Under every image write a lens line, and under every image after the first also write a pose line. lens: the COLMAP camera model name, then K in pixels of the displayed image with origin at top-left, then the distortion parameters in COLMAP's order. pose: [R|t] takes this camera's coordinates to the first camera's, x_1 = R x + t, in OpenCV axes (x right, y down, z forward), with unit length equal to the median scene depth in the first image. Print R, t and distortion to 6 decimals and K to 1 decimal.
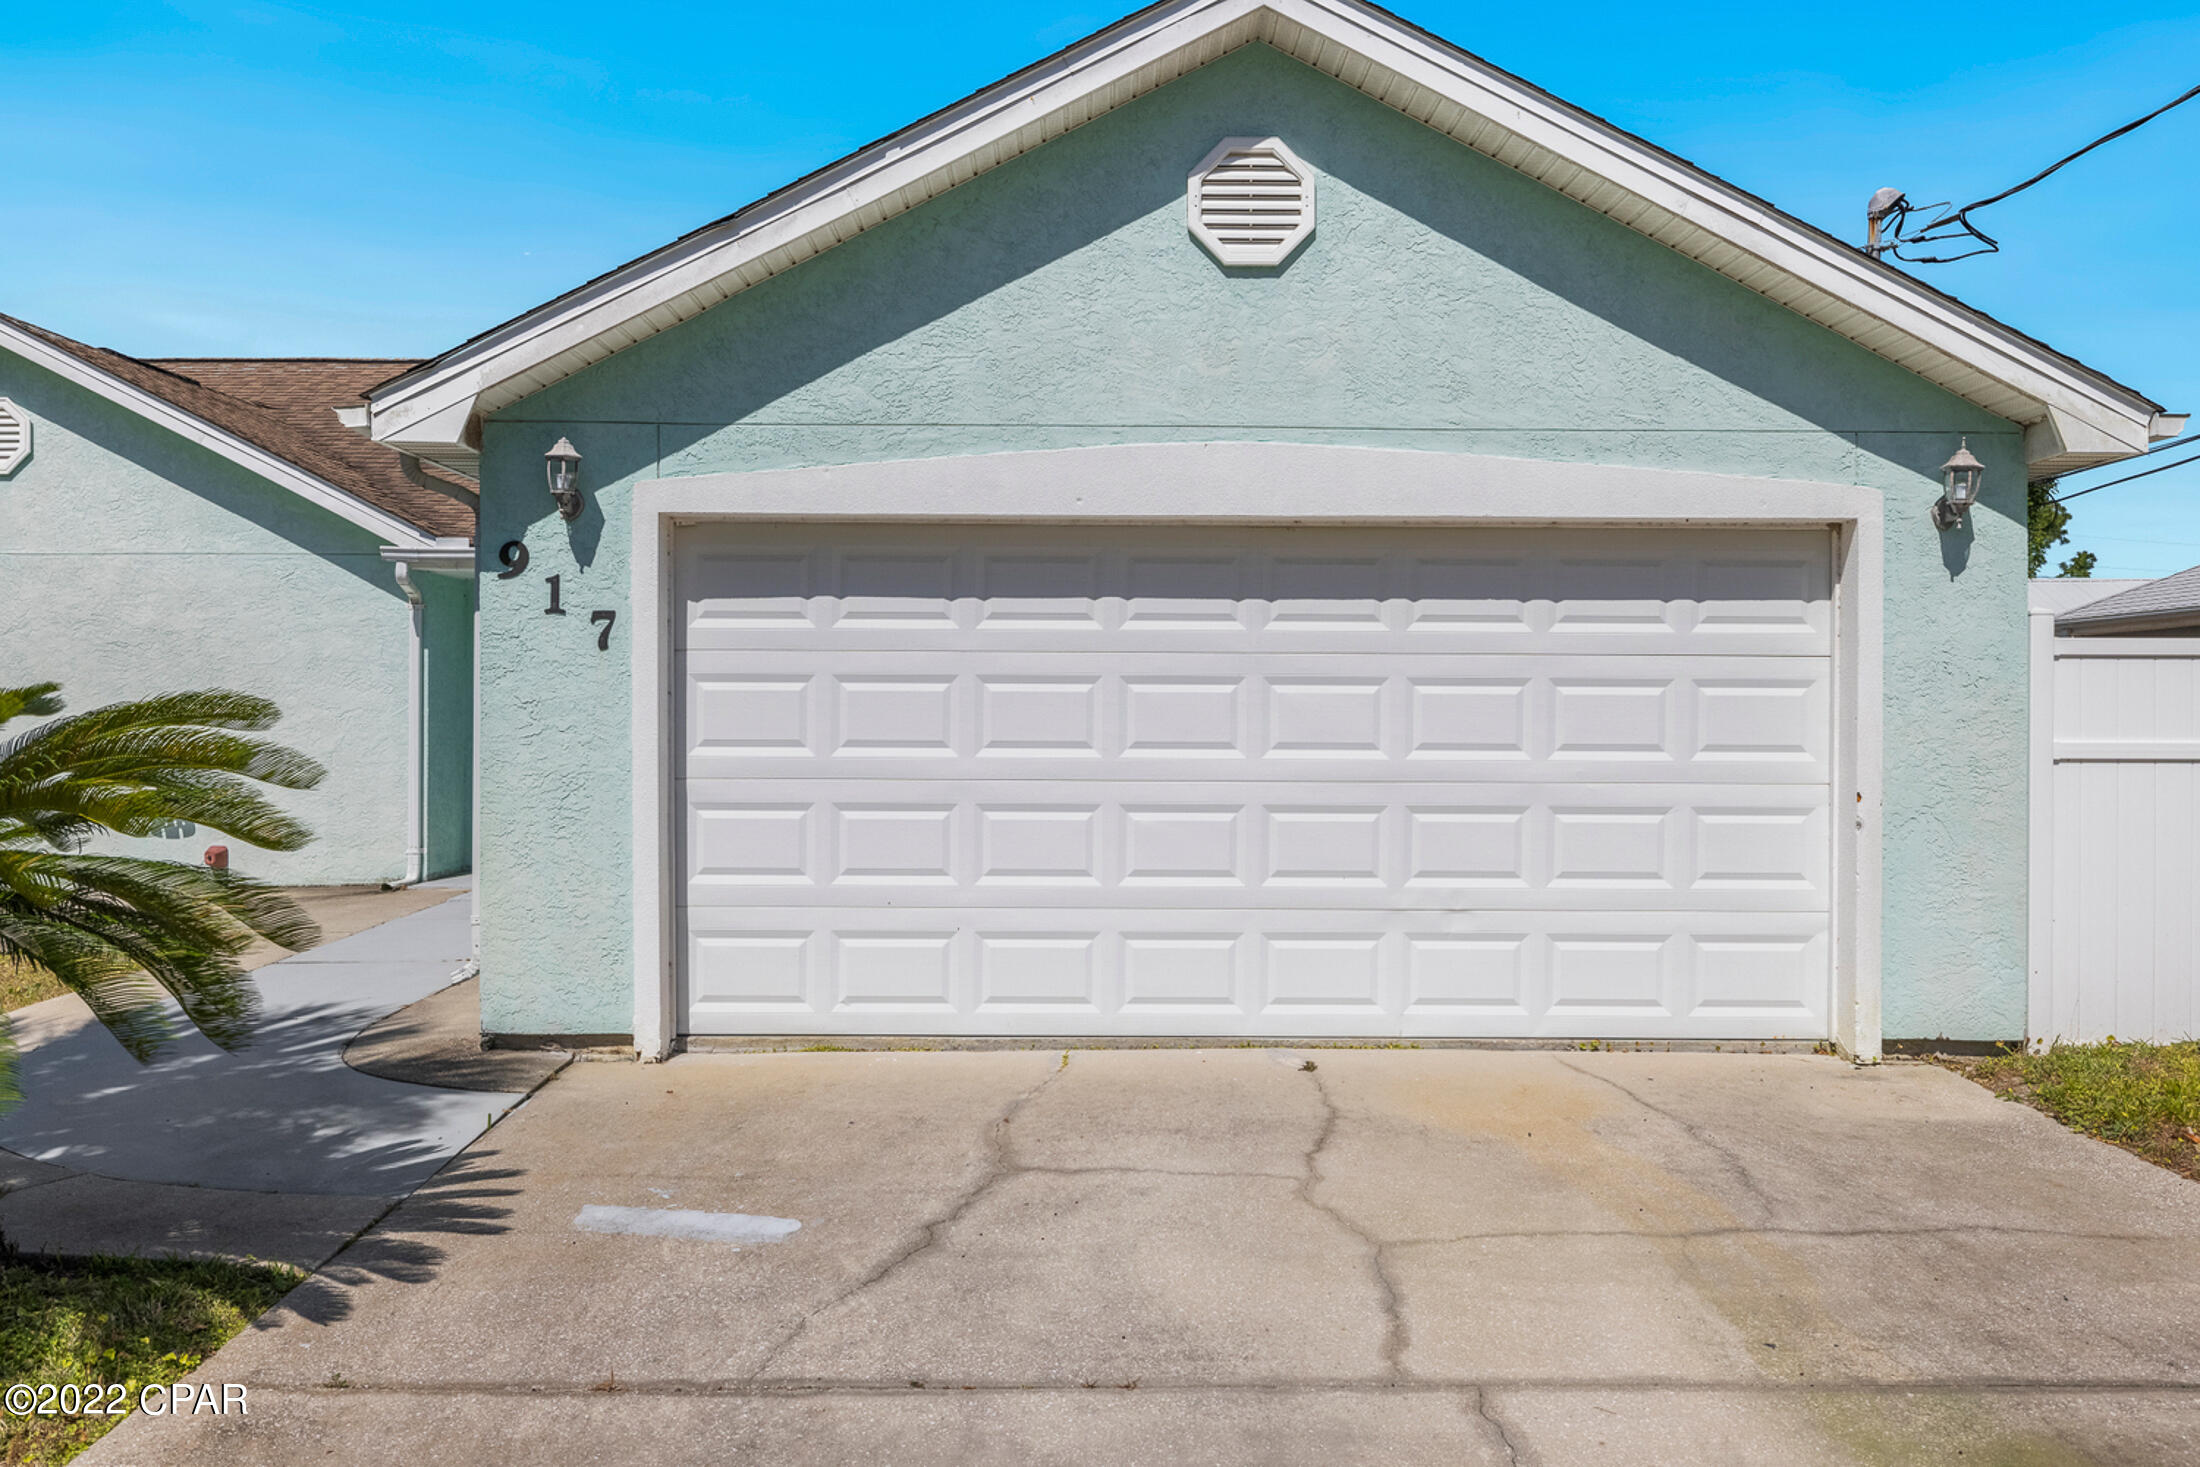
lens RADIAL K [[1691.1, 0, 1102.7], [0, 1691.1, 697.8], [0, 0, 1]] dist [0.003562, 0.003250]
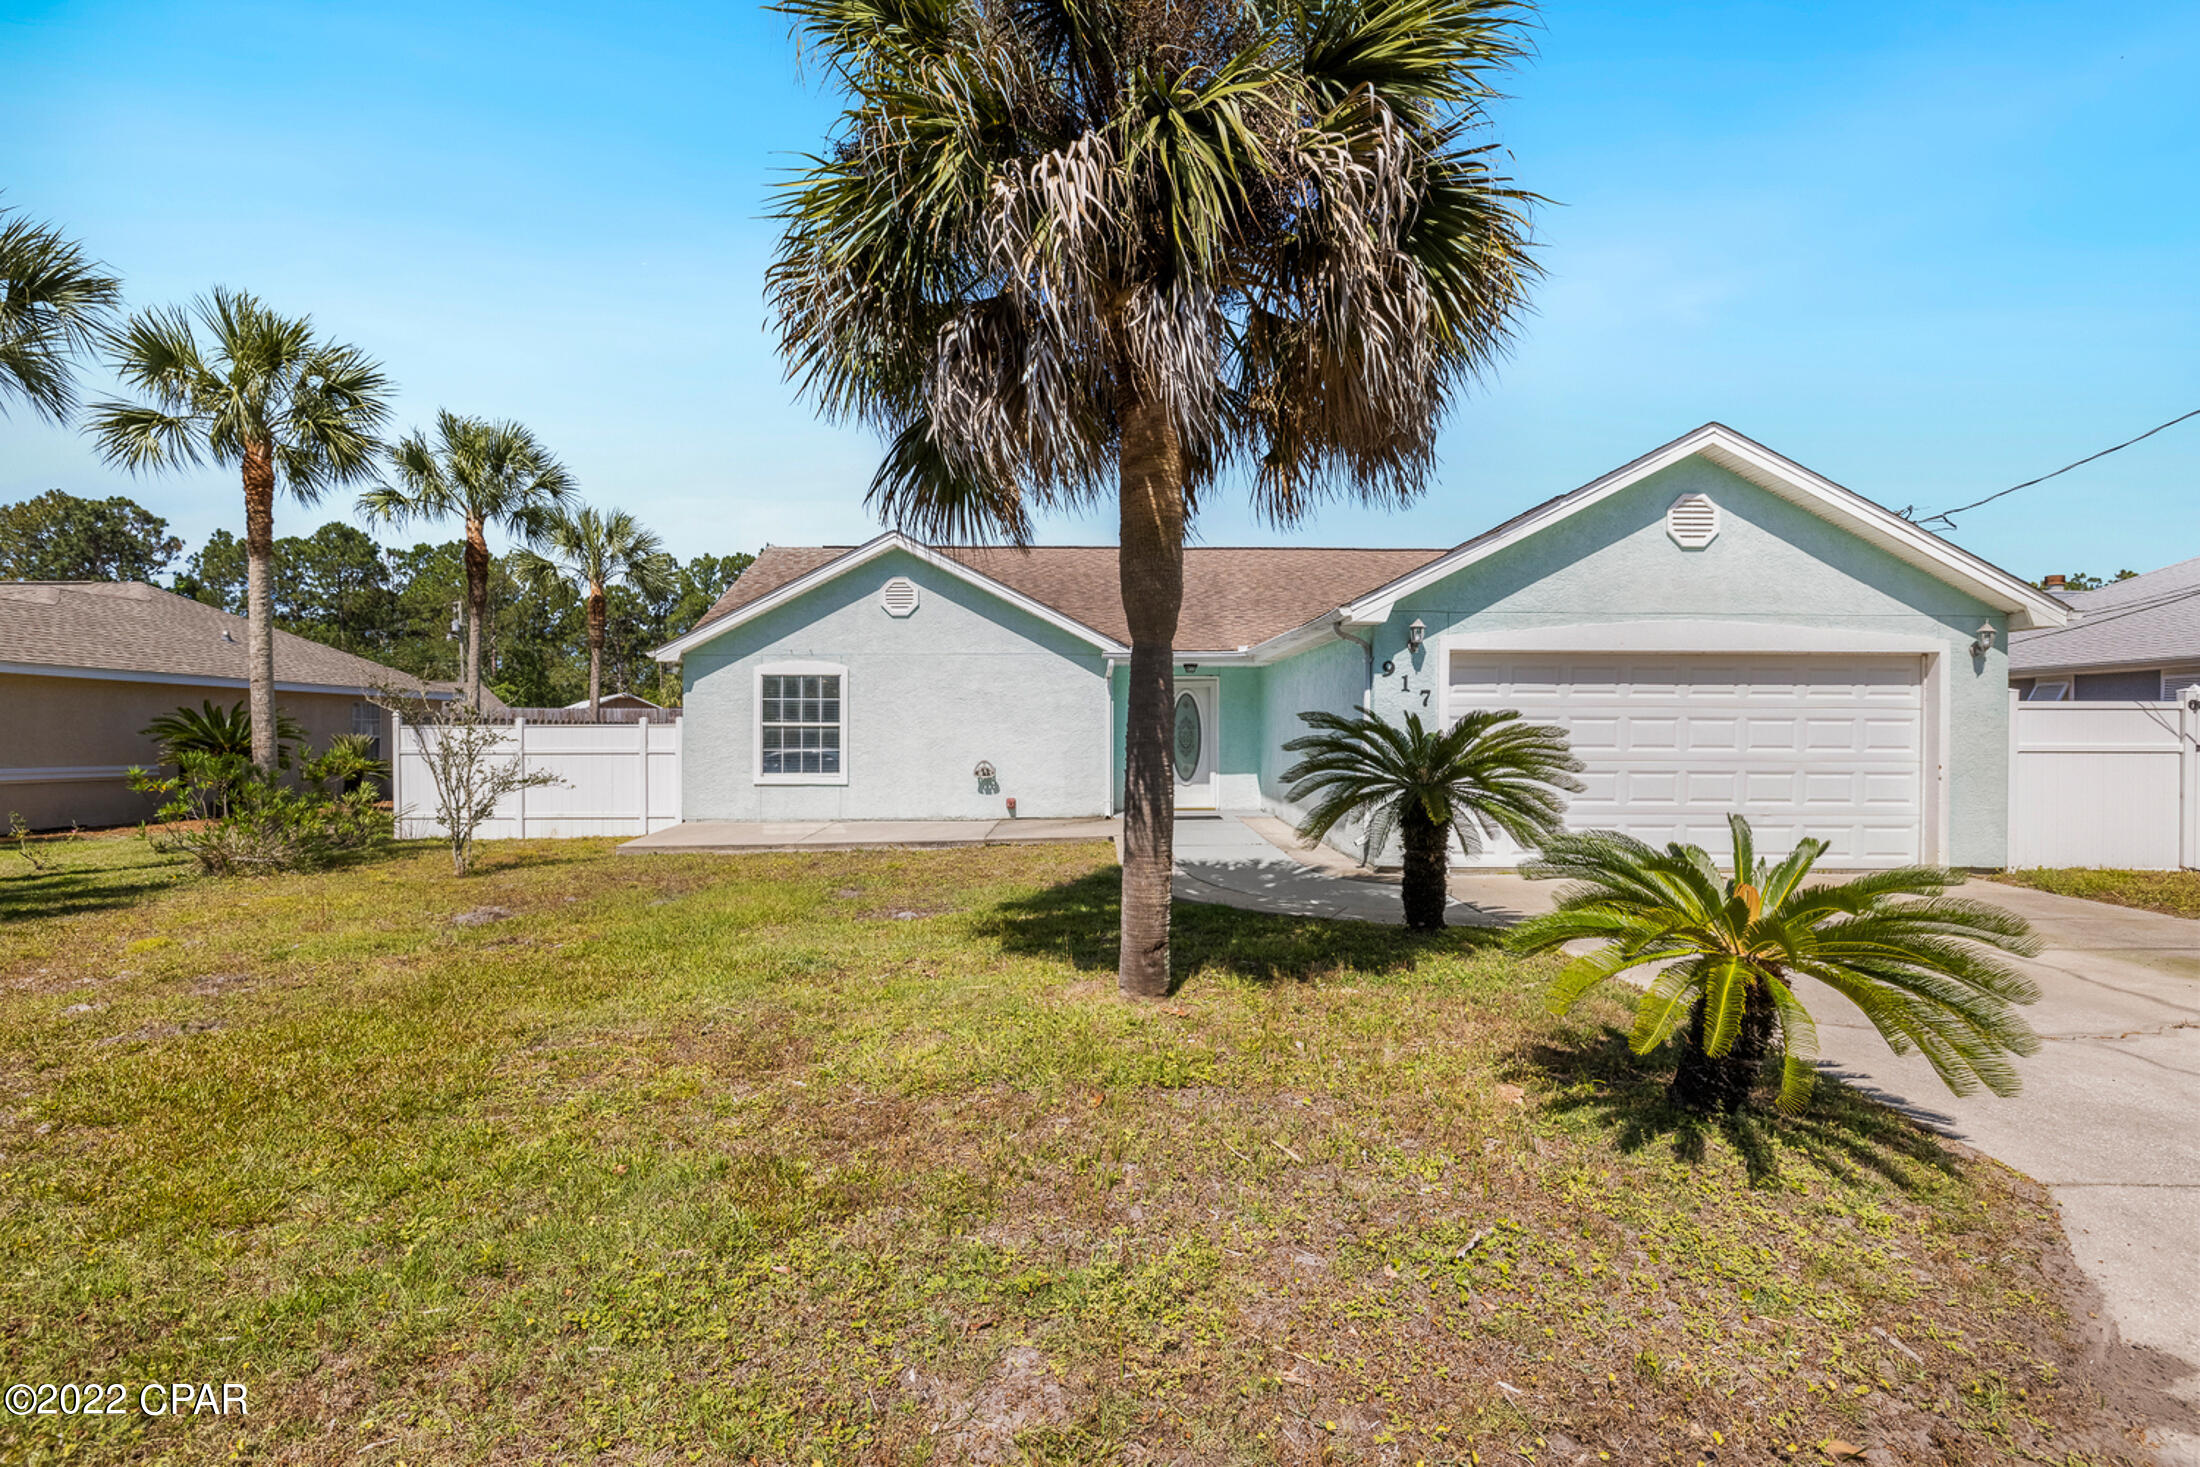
lens RADIAL K [[1066.7, 0, 1096.3], [0, 1066.7, 732.0], [0, 0, 1]] dist [-0.001619, 0.001120]
pose [[0.999939, 0.000014, 0.011069, -0.779685], [-0.000096, 0.999972, 0.007437, -0.002701], [-0.011068, -0.007438, 0.999911, -0.512516]]
